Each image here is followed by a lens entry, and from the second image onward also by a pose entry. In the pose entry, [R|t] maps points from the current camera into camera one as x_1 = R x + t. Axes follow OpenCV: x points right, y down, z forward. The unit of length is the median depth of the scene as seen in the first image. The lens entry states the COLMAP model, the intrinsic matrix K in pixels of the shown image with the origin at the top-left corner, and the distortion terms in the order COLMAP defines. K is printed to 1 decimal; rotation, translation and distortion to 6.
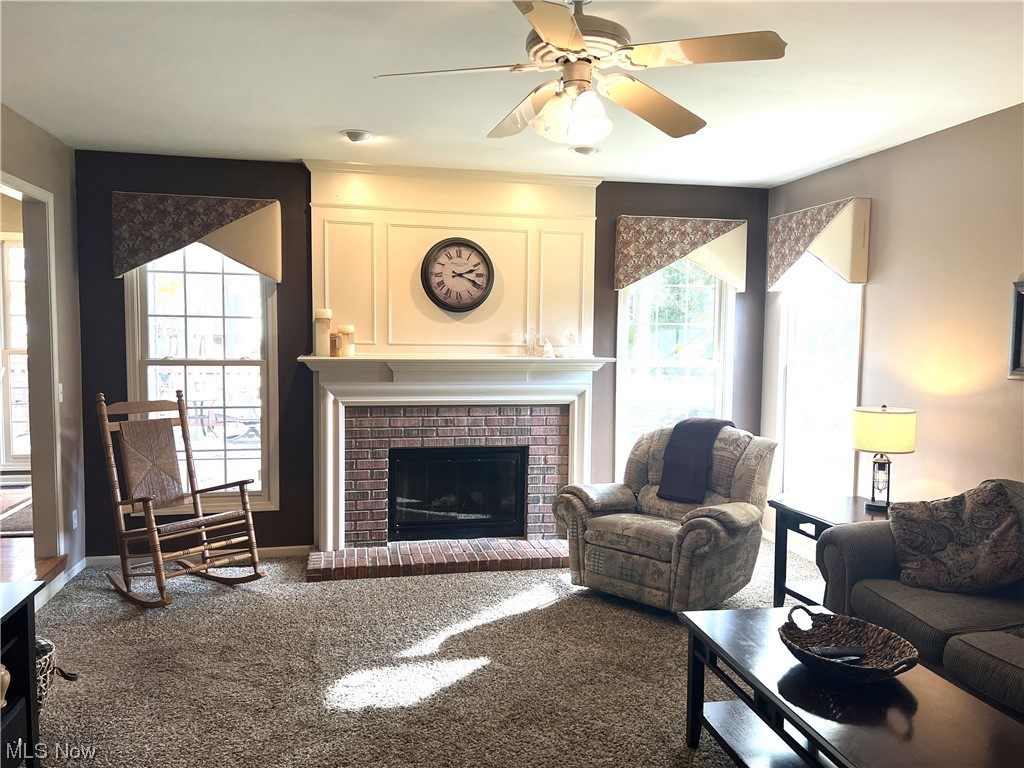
lens RADIAL K [[803.9, 0, 512.0], [0, 803.9, 384.0], [0, 0, 1]] dist [0.035775, -0.001651]
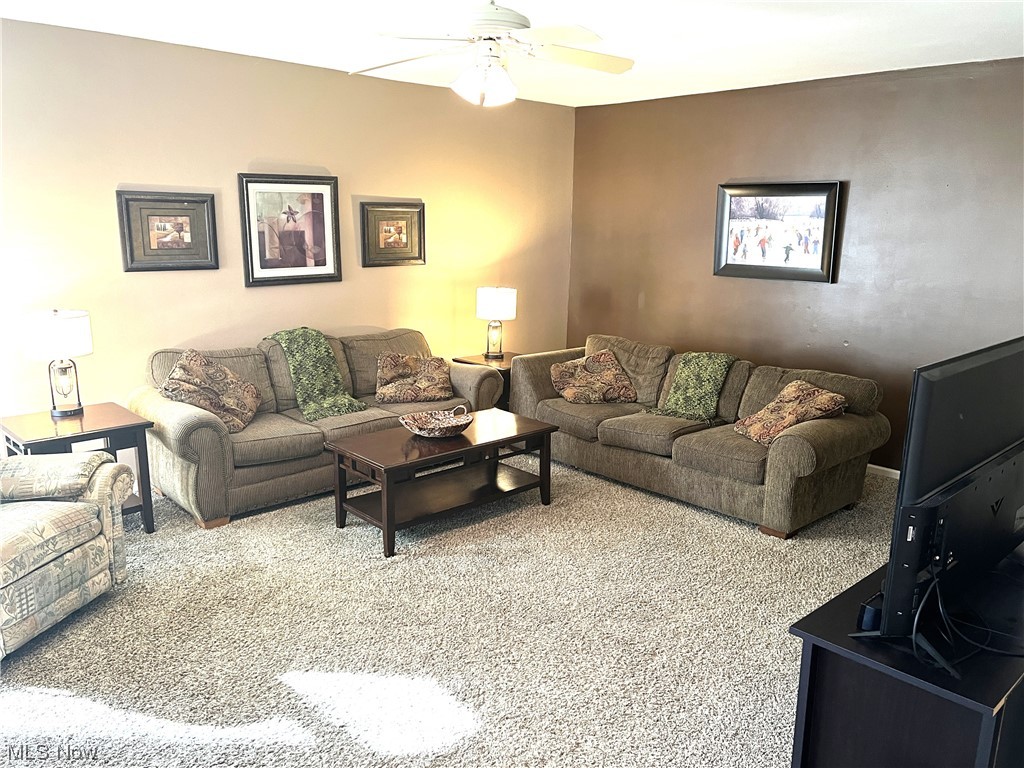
lens RADIAL K [[779.1, 0, 512.0], [0, 779.1, 384.0], [0, 0, 1]] dist [0.111639, -0.120440]
pose [[-0.493820, -0.202702, 0.845608, -0.652901], [0.046602, 0.964884, 0.258508, -0.111958], [-0.868314, 0.167064, -0.467033, 0.982874]]
